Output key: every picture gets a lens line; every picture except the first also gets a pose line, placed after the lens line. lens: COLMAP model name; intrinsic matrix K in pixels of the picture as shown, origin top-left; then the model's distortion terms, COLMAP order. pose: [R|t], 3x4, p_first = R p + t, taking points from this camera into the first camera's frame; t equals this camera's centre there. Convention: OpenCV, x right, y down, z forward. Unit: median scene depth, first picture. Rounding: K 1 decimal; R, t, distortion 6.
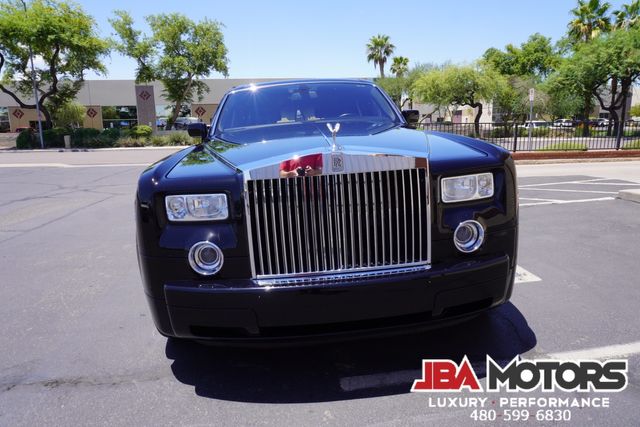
lens RADIAL K [[426.5, 0, 320.6], [0, 426.5, 209.3], [0, 0, 1]] dist [-0.048446, 0.029505]
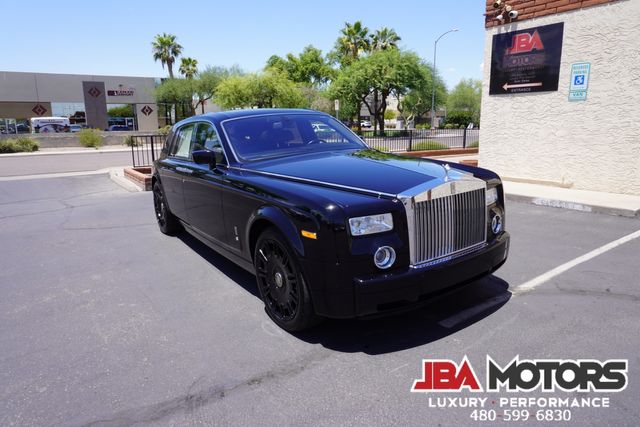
lens RADIAL K [[426.5, 0, 322.8], [0, 426.5, 209.1], [0, 0, 1]] dist [-0.048446, 0.029505]
pose [[0.875816, -0.086534, 0.474824, -0.059632], [0.086835, 0.995994, 0.021346, -0.005308], [-0.474769, 0.022536, 0.879822, -0.010744]]
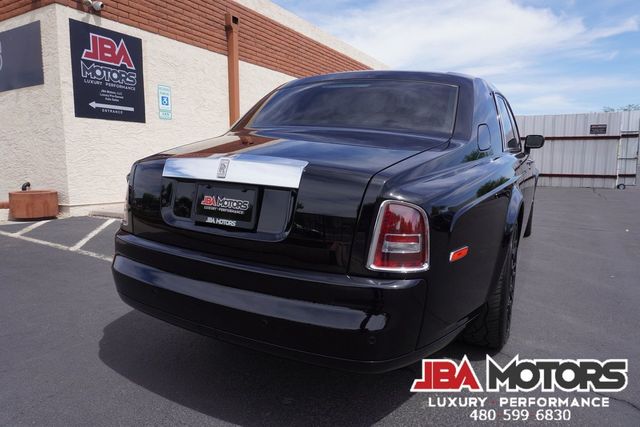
lens RADIAL K [[426.5, 0, 319.5], [0, 426.5, 211.4], [0, 0, 1]] dist [-0.048446, 0.029505]
pose [[-0.815342, -0.050525, 0.576770, -0.045734], [0.123015, 0.958323, 0.257847, -0.044933], [-0.565760, 0.281185, -0.775146, 0.255976]]
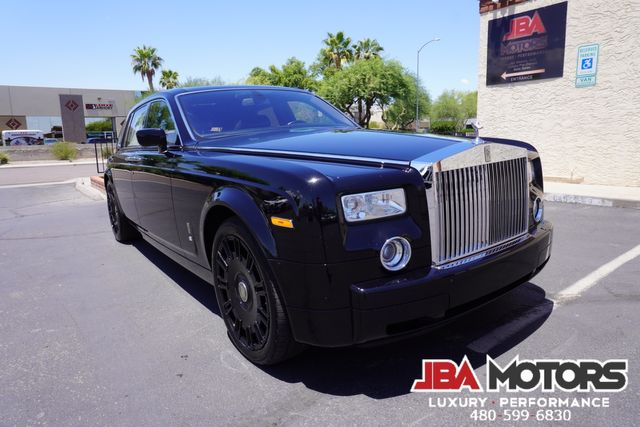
lens RADIAL K [[426.5, 0, 322.5], [0, 426.5, 209.0], [0, 0, 1]] dist [-0.048446, 0.029505]
pose [[0.858086, -0.088024, 0.505905, -0.047268], [0.105953, 0.994349, -0.006701, 0.000040], [-0.502456, 0.059352, 0.862563, 0.011449]]
